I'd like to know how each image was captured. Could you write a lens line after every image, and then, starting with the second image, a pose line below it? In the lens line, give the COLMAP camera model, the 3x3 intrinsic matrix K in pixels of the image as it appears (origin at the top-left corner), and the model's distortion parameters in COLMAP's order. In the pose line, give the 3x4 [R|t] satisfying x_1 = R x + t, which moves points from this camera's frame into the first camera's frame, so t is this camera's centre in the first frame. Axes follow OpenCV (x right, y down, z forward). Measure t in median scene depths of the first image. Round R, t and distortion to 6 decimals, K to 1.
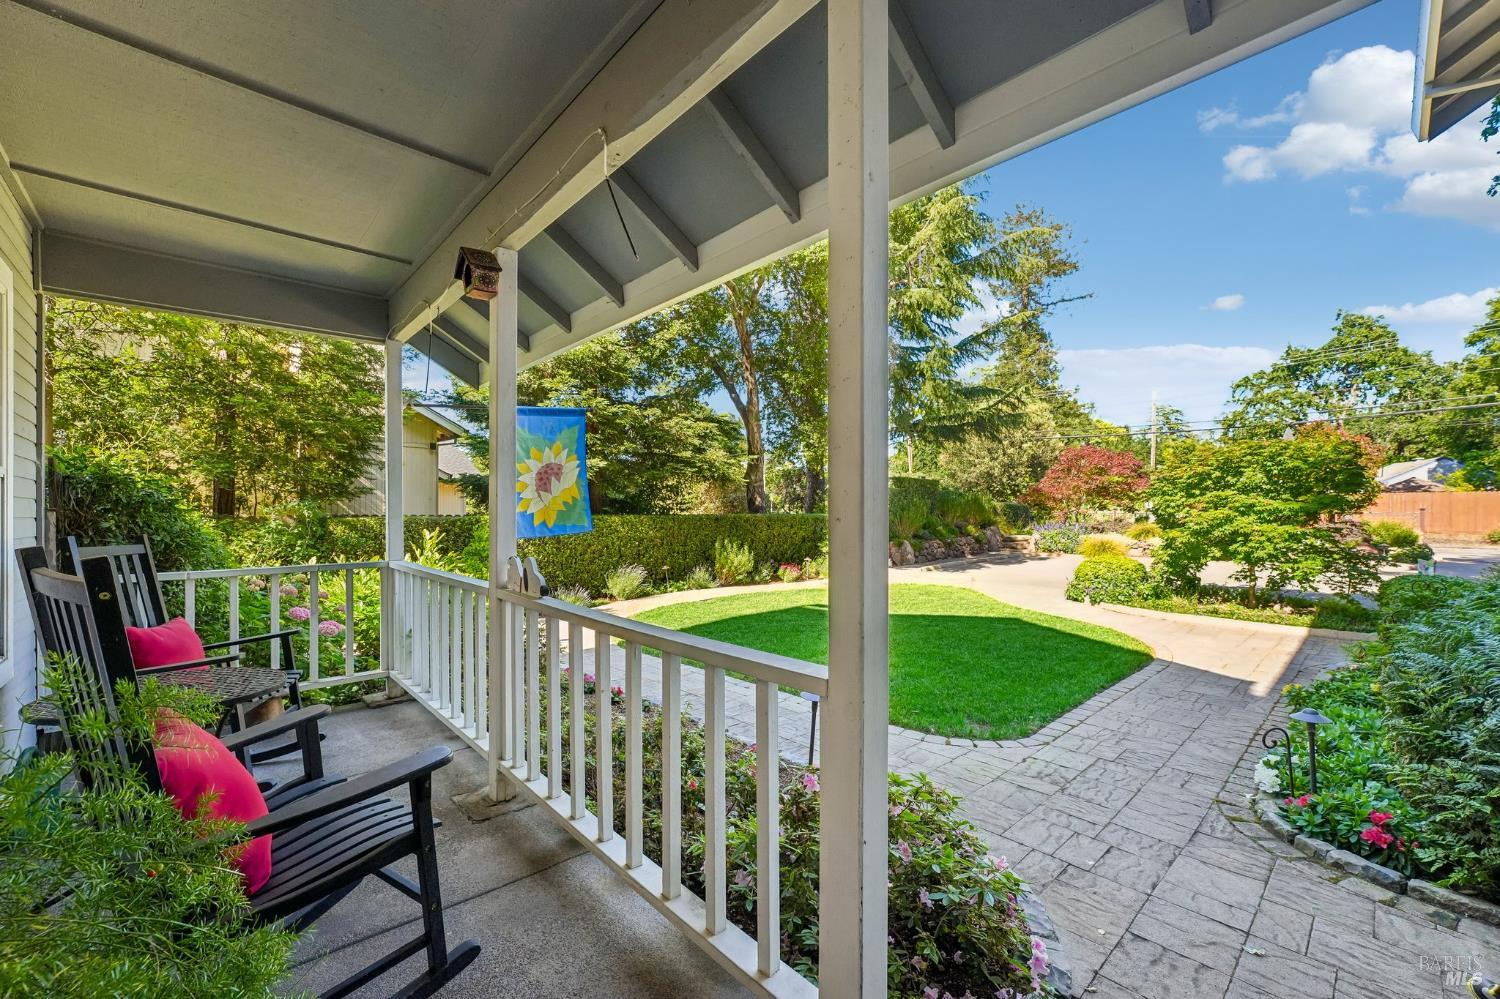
lens RADIAL K [[608.3, 0, 749.4], [0, 608.3, 509.4], [0, 0, 1]] dist [-0.003999, -0.000285]
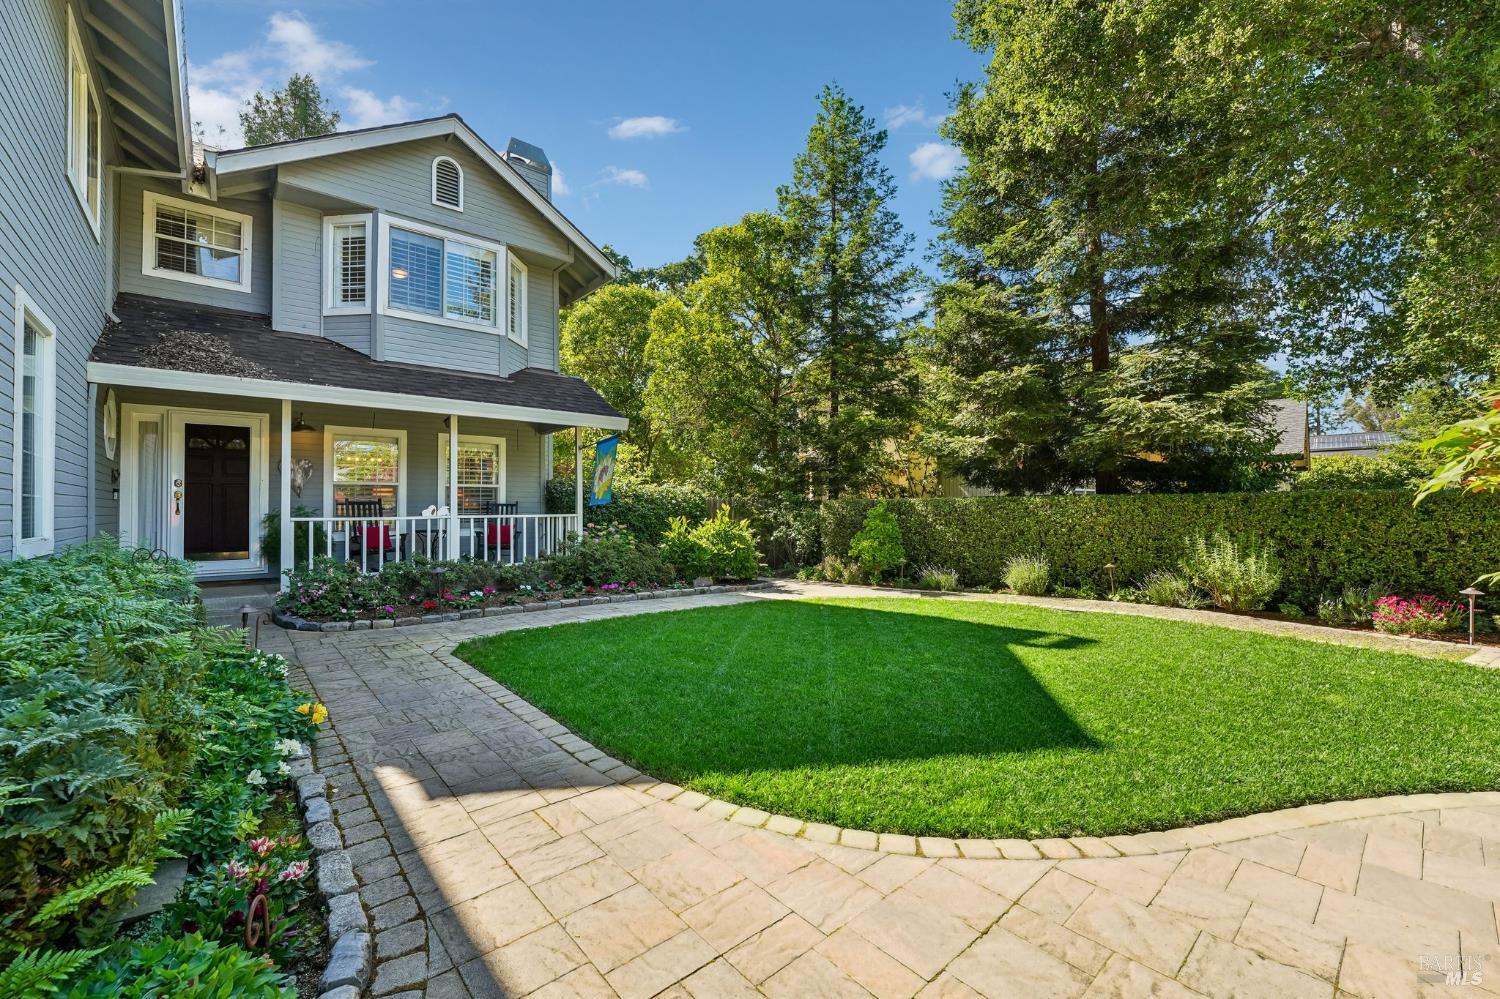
lens RADIAL K [[608.3, 0, 746.6], [0, 608.3, 501.9], [0, 0, 1]] dist [-0.003999, -0.000285]
pose [[-0.036922, -0.008552, -0.999282, 1.346641], [0.004548, 0.999952, -0.008726, 0.051445], [0.999308, -0.004867, -0.036881, 1.305191]]
